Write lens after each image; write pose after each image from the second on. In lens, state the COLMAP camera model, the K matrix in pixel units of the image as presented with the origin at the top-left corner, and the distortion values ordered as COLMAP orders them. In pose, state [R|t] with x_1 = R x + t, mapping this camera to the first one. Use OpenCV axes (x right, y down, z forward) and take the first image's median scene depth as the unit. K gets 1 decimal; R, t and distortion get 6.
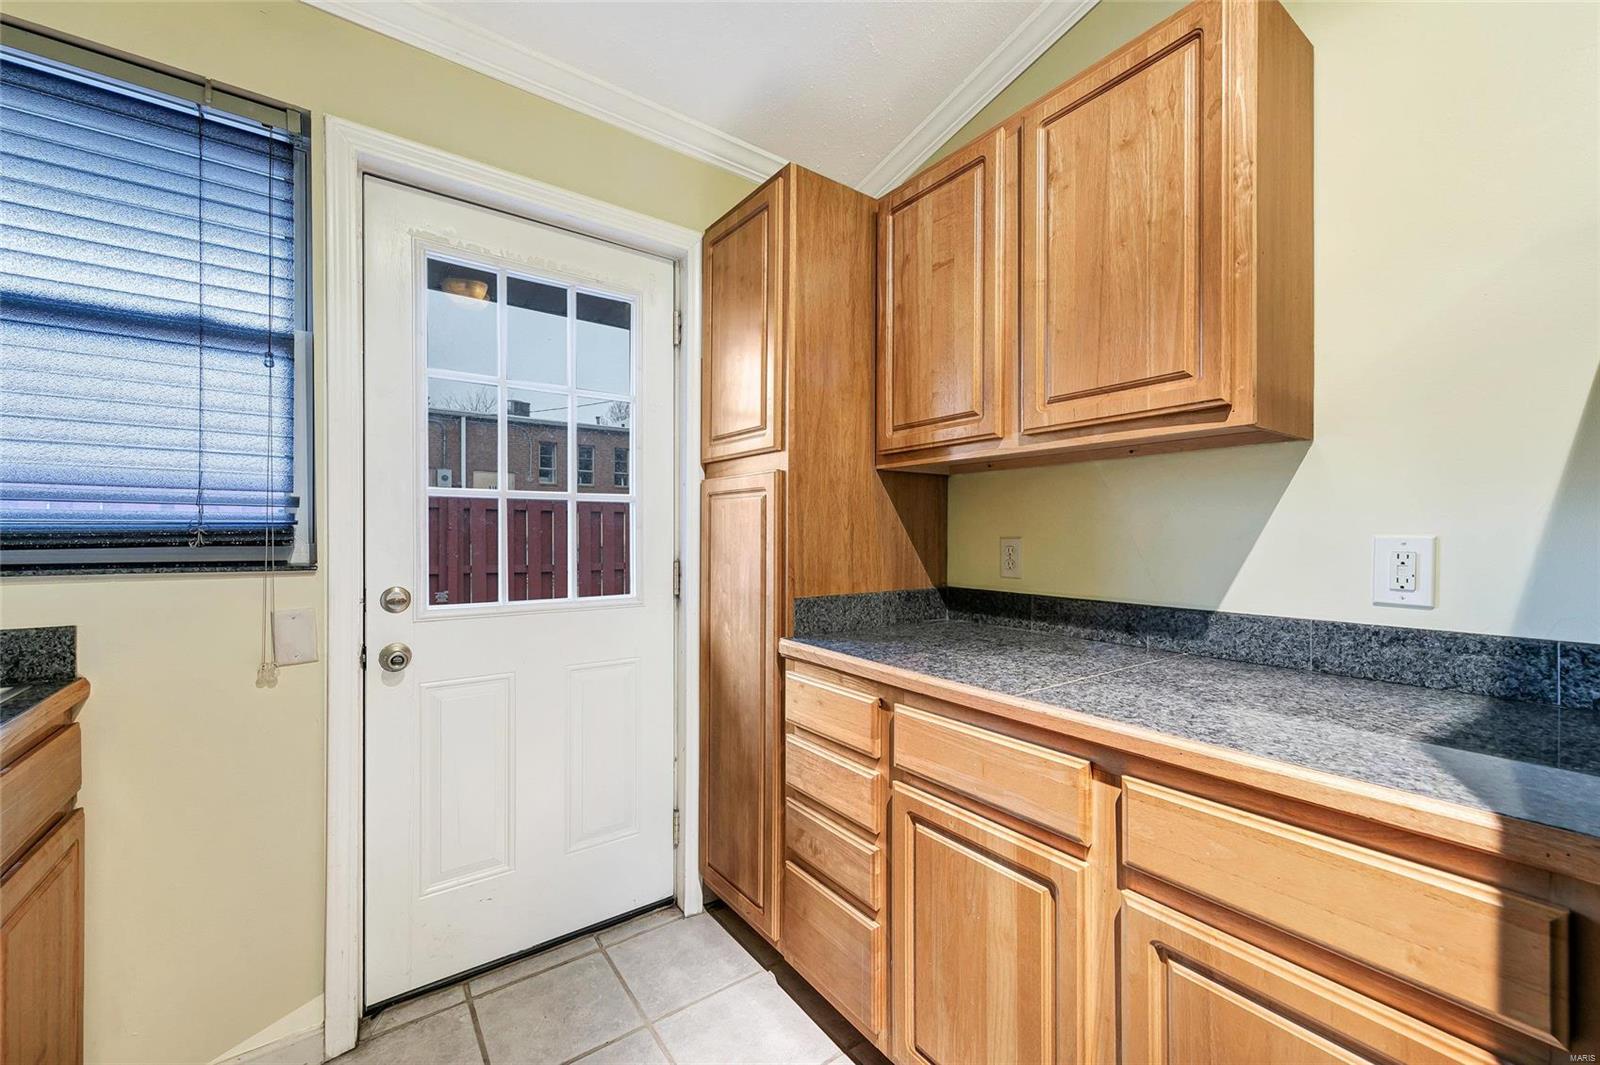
lens RADIAL K [[638.3, 0, 806.3], [0, 638.3, 537.0], [0, 0, 1]] dist [0.005846, 0.000201]
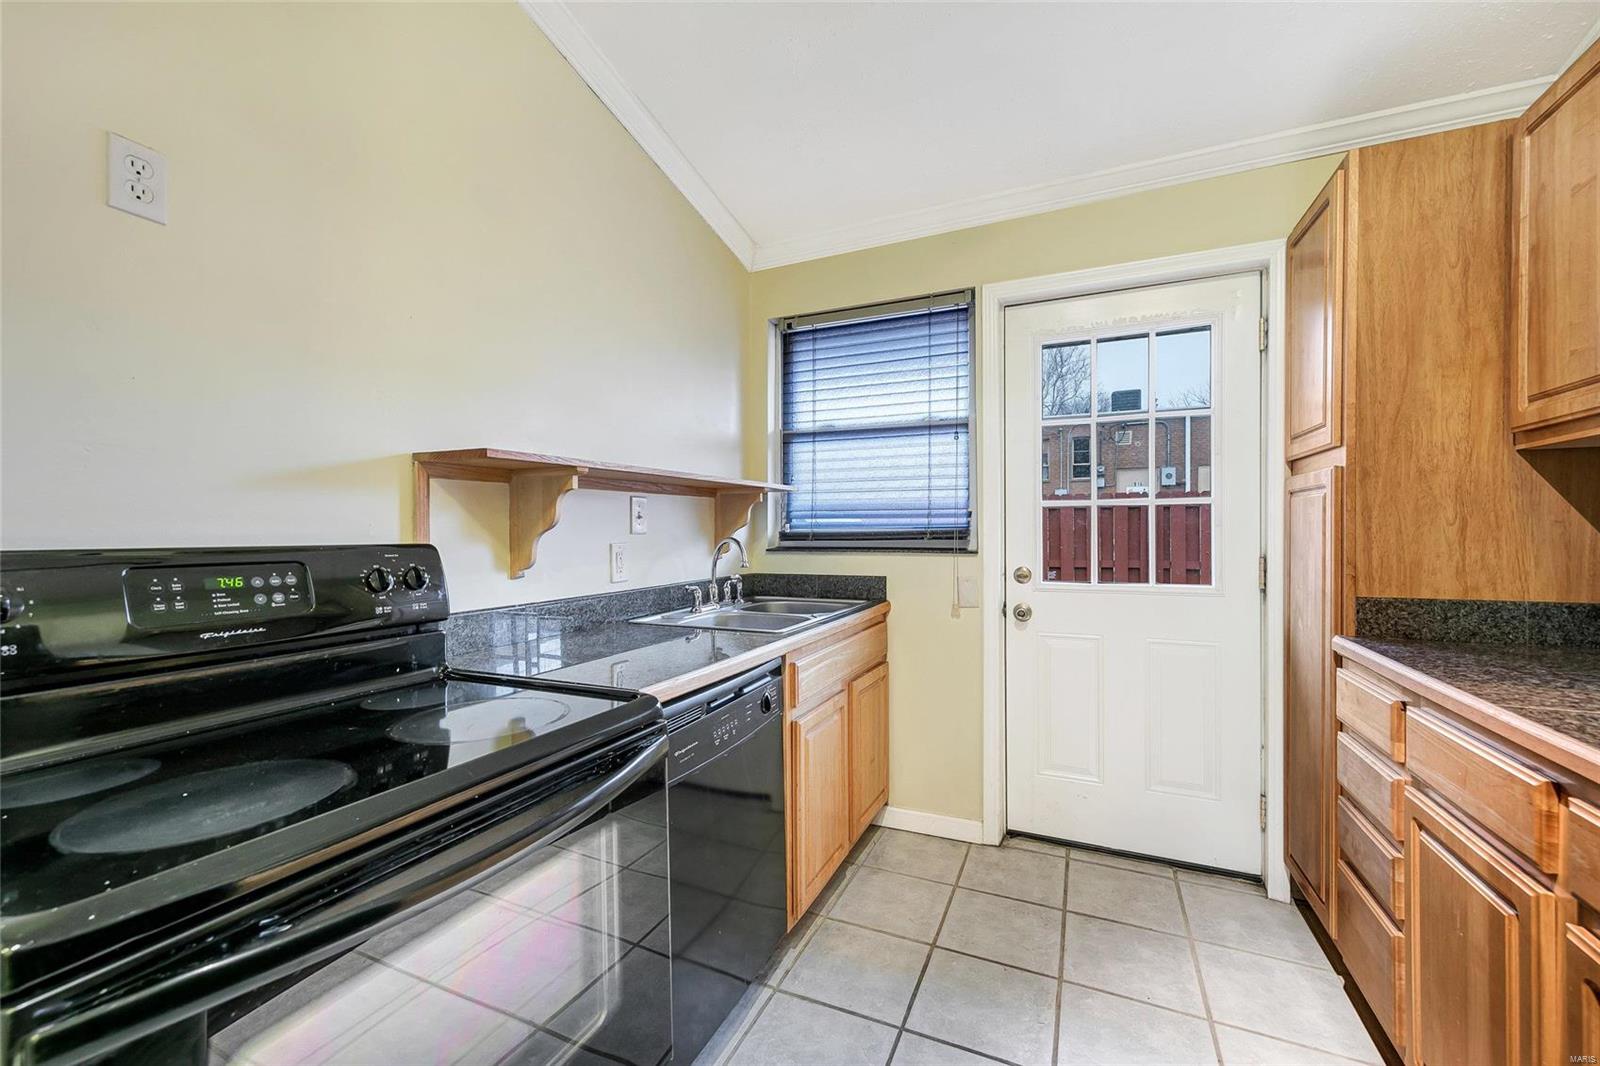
lens RADIAL K [[651.7, 0, 787.1], [0, 651.7, 532.3], [0, 0, 1]] dist [0.021377, -0.000240]
pose [[0.478400, -0.004406, -0.878131, 0.475851], [0.002269, 0.999990, -0.003781, -0.000461], [0.878139, -0.000184, 0.478405, -0.255194]]
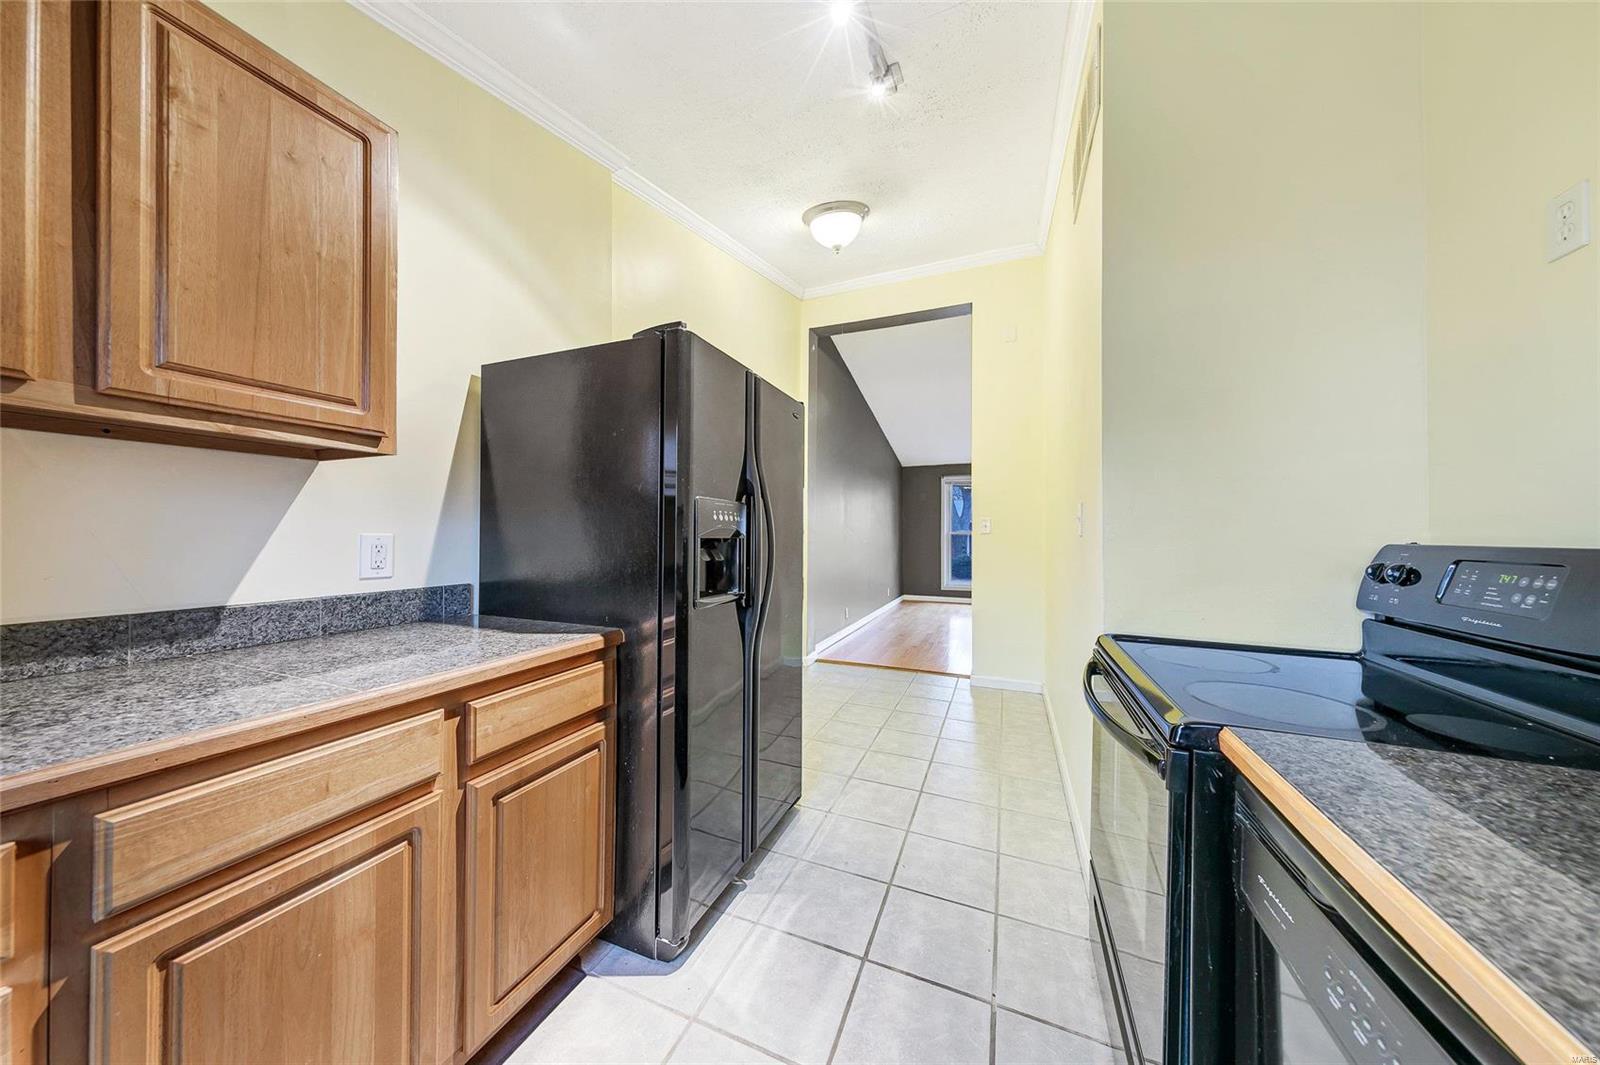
lens RADIAL K [[498.1, 0, 792.4], [0, 498.1, 532.8], [0, 0, 1]] dist [-0.000063, 0.000008]
pose [[-0.508839, -0.000158, 0.860861, -0.486643], [-0.001489, 0.999999, -0.000696, -0.003890], [-0.860860, -0.001636, -0.508839, 0.558343]]
